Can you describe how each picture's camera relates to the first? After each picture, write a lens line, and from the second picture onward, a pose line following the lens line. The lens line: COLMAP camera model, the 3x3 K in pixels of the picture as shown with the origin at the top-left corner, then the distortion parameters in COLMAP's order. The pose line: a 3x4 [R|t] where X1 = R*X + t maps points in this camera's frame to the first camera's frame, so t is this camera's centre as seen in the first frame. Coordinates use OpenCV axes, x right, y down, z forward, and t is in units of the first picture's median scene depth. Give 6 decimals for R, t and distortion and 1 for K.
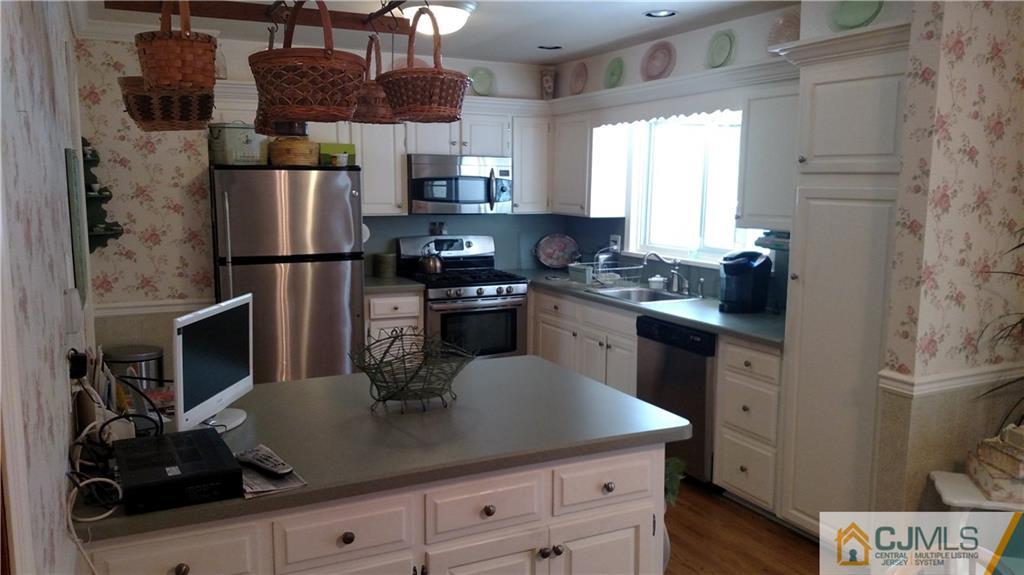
lens RADIAL K [[805.8, 0, 512.7], [0, 805.8, 308.9], [0, 0, 1]] dist [0.213729, -0.439516]
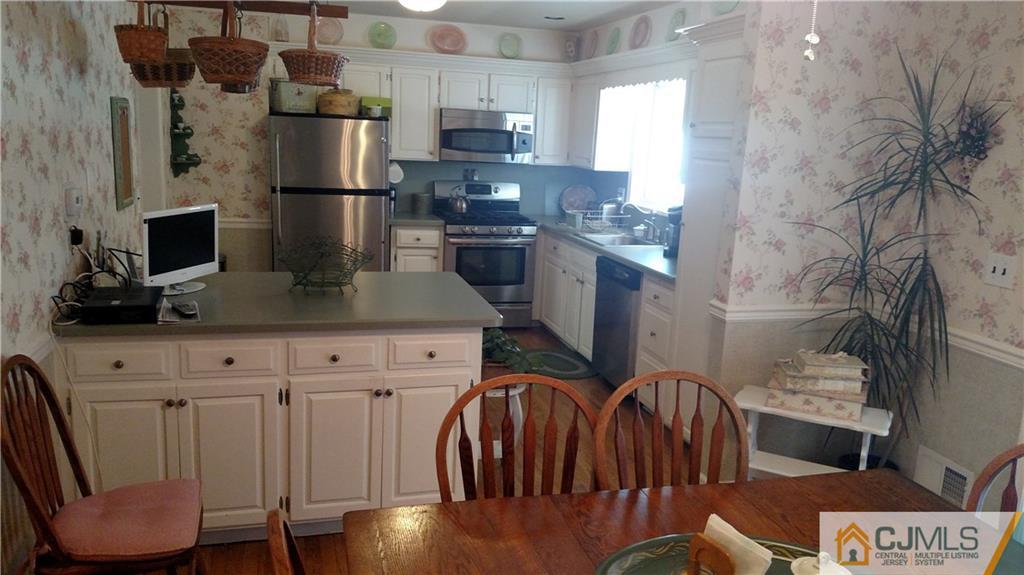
lens RADIAL K [[805.8, 0, 512.7], [0, 805.8, 308.9], [0, 0, 1]] dist [0.213729, -0.439516]
pose [[0.979557, 0.078654, -0.185154, 0.246257], [-0.068525, 0.995814, 0.060497, 0.022041], [0.189137, -0.046572, 0.980846, -0.166462]]
